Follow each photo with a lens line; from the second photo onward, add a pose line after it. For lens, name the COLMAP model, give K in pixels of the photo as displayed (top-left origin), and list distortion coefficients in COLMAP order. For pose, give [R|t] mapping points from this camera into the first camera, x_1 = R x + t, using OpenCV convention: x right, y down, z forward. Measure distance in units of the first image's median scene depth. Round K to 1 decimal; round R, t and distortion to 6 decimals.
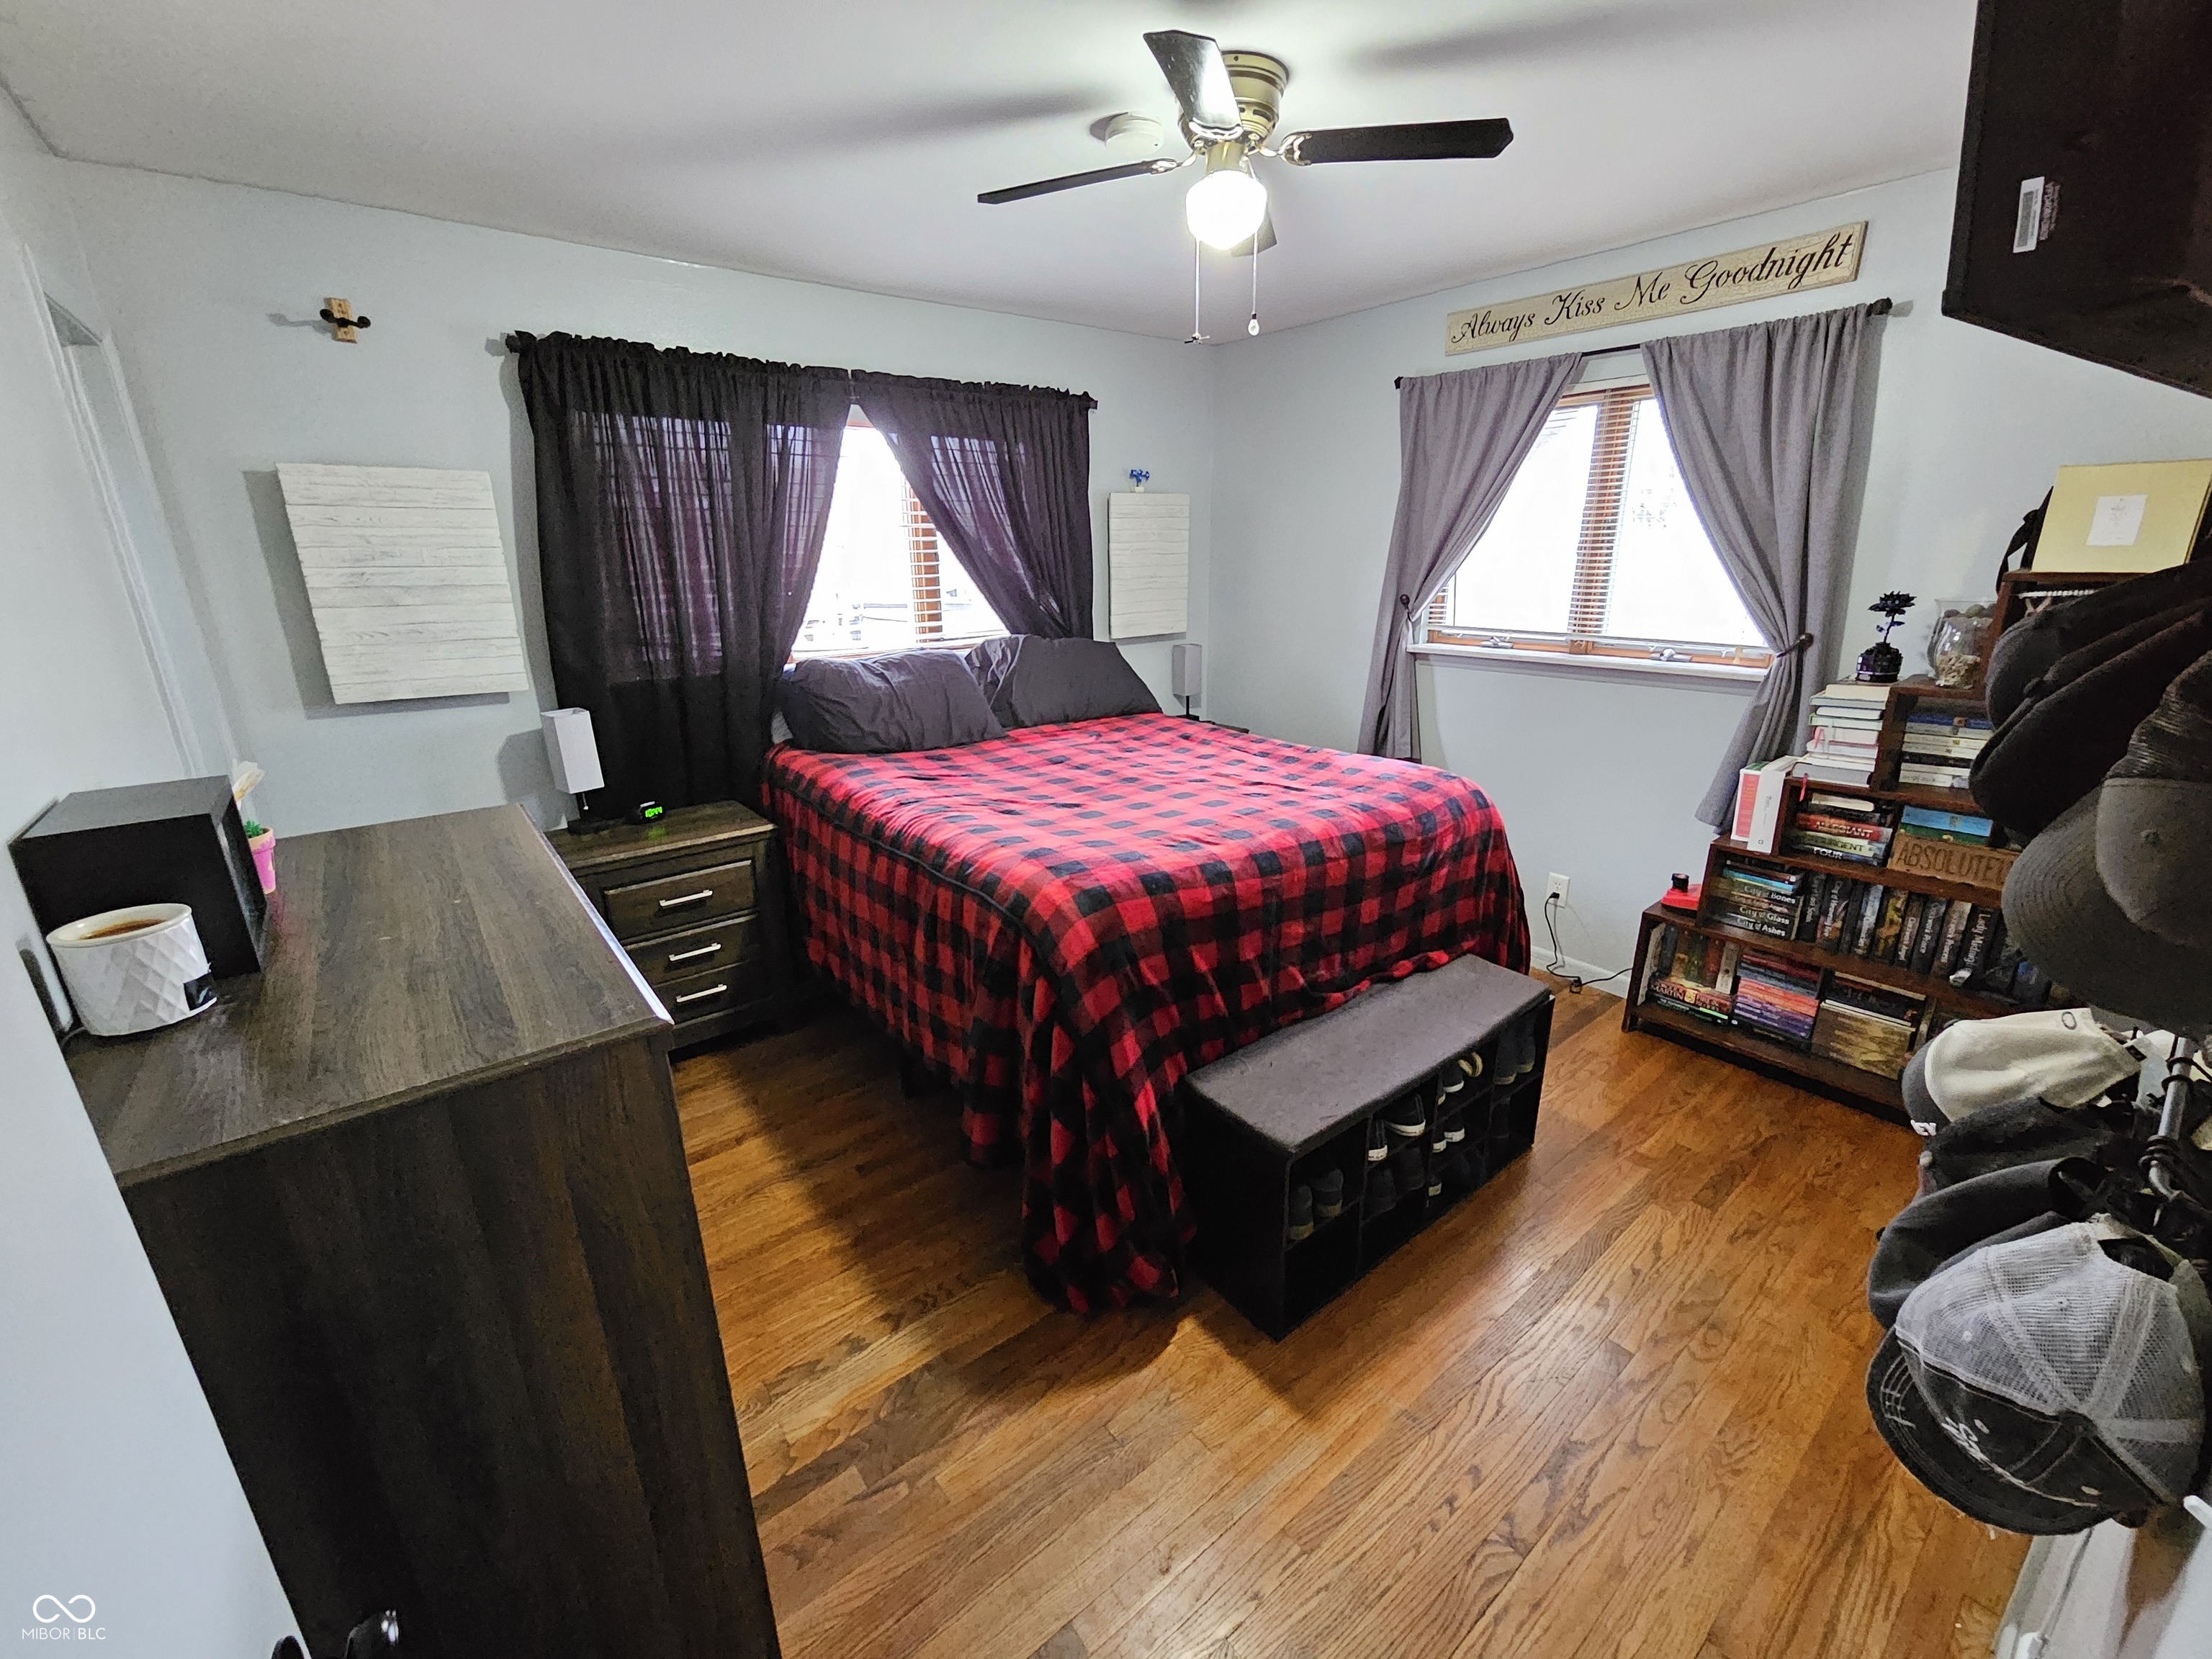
lens RADIAL K [[906.4, 0, 1110.0], [0, 906.4, 830.3], [0, 0, 1]] dist [0.003002, 0.001194]
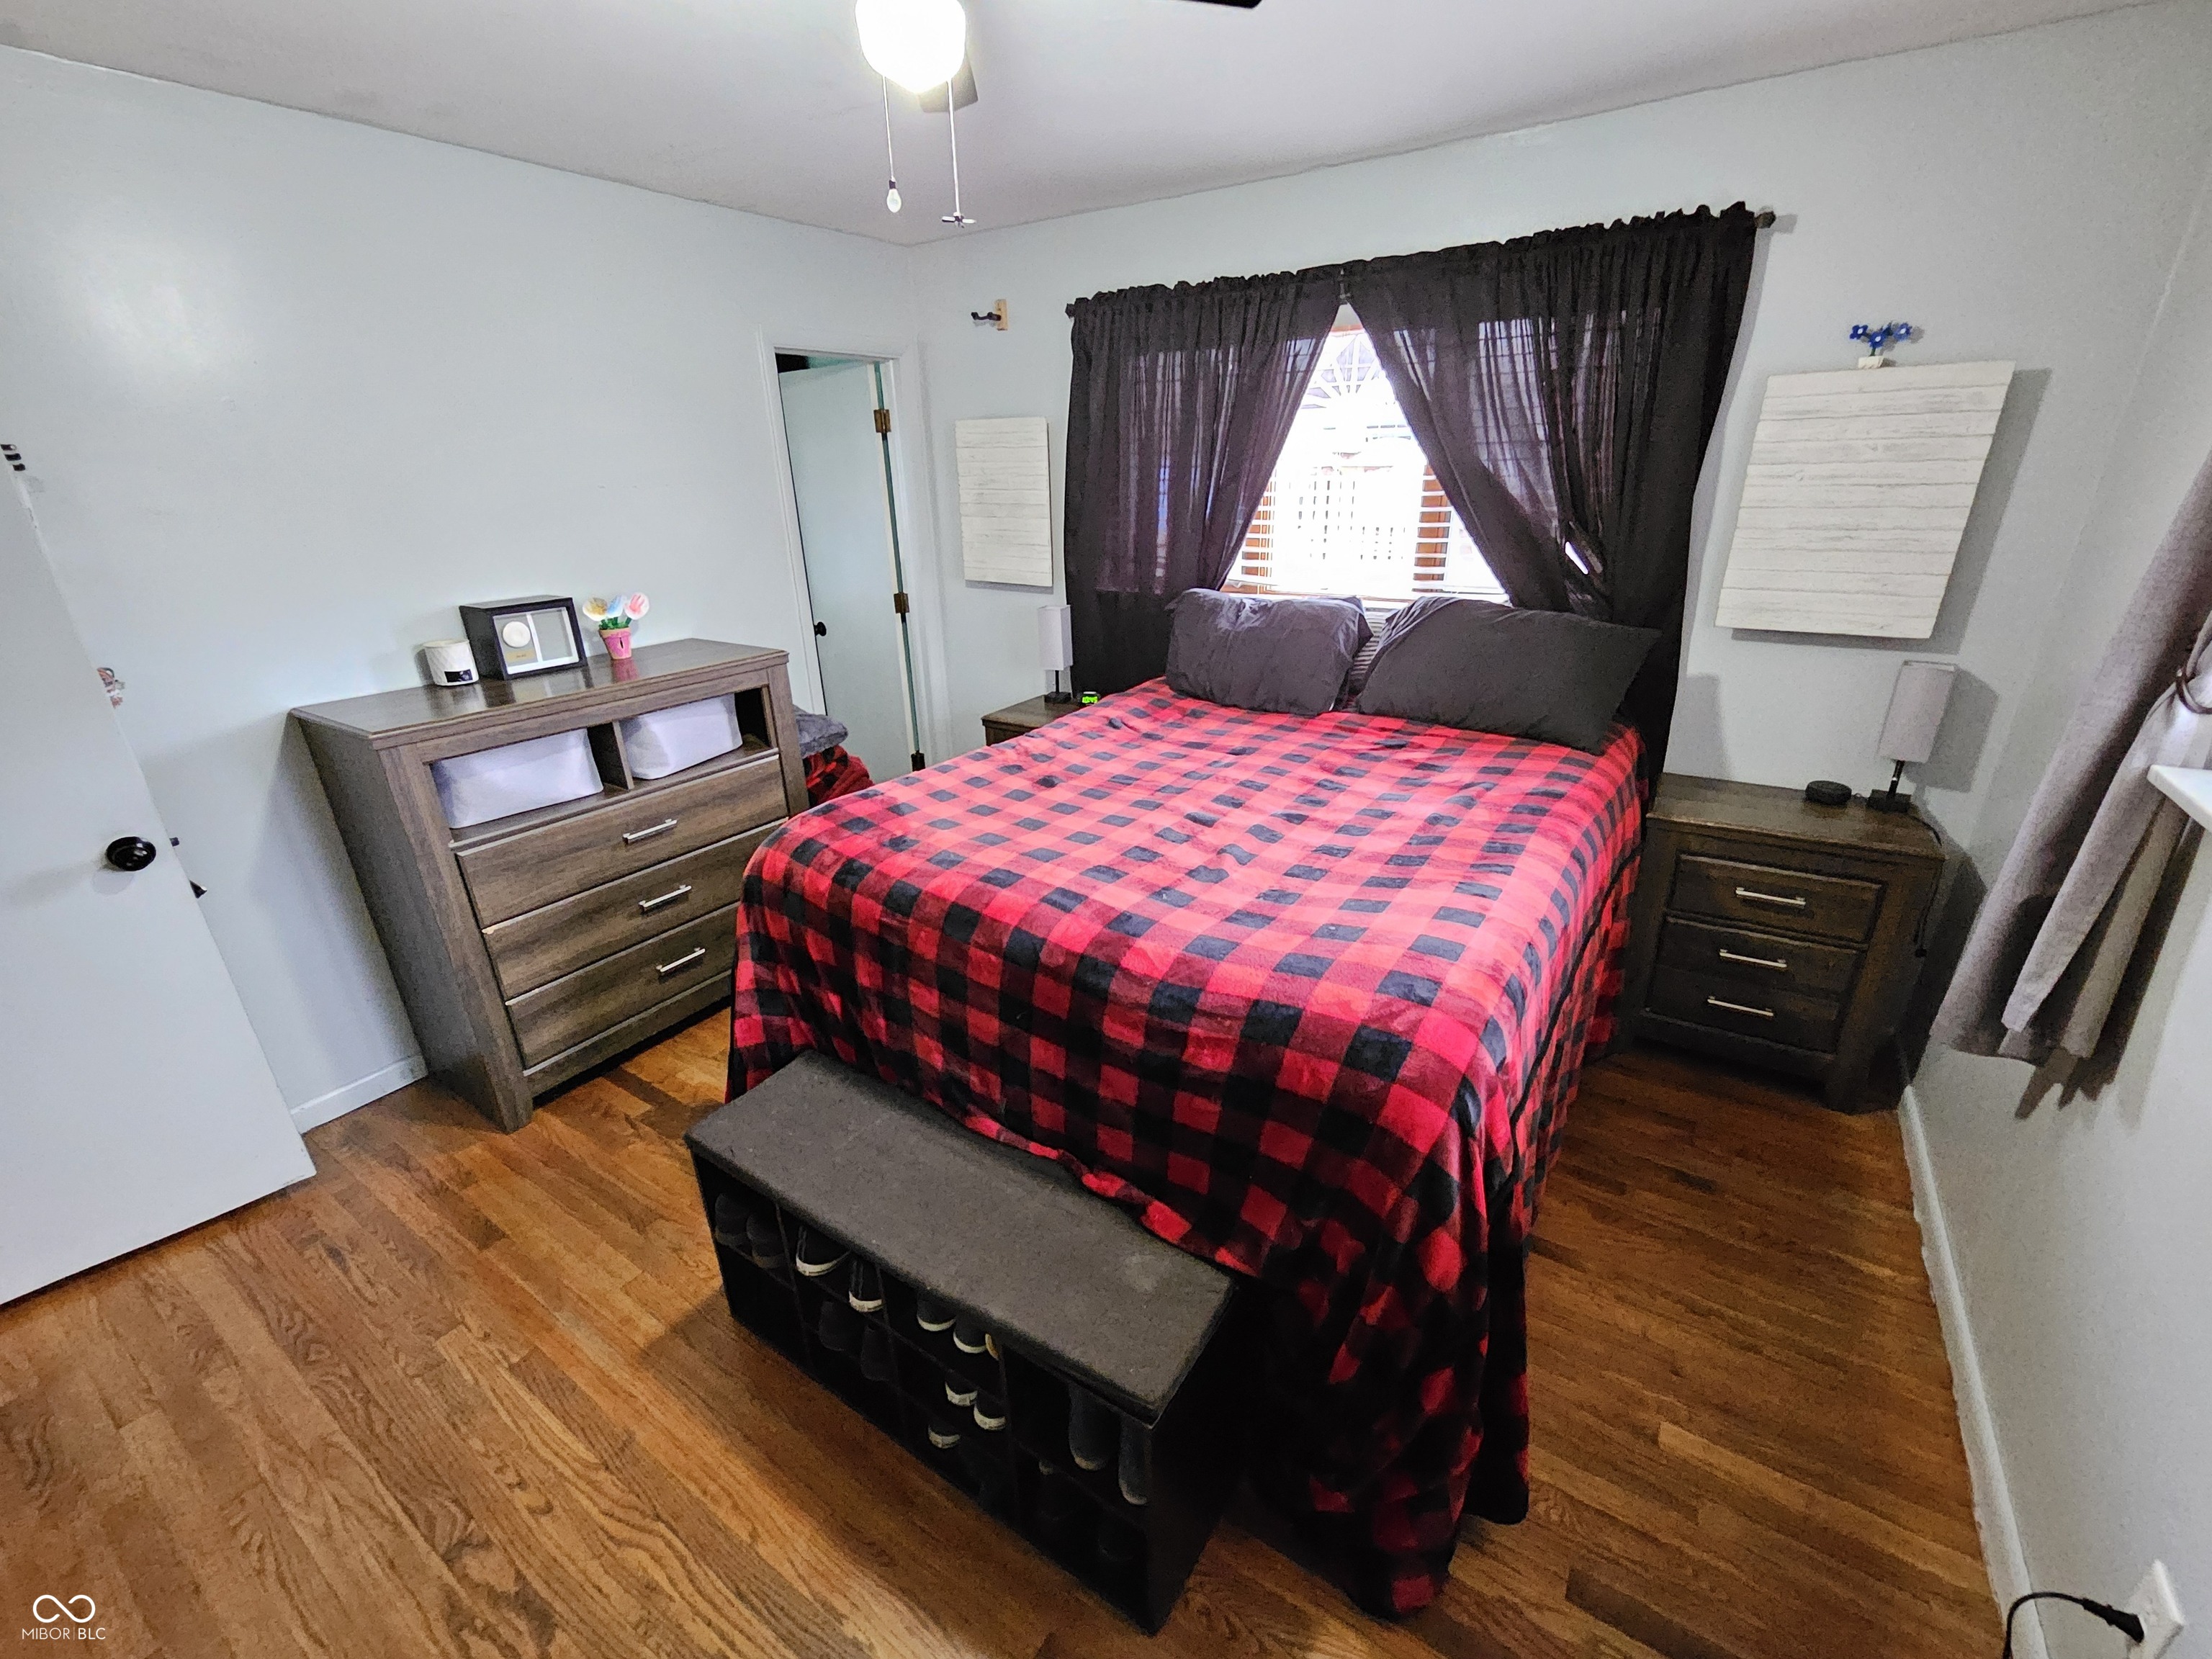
lens RADIAL K [[906.4, 0, 1109.8], [0, 906.4, 832.1], [0, 0, 1]] dist [0.003002, 0.001194]
pose [[0.319855, 0.360389, -0.876249, 0.758339], [-0.268816, 0.921348, 0.280812, -0.244170], [0.908532, 0.145731, 0.391577, 0.685908]]
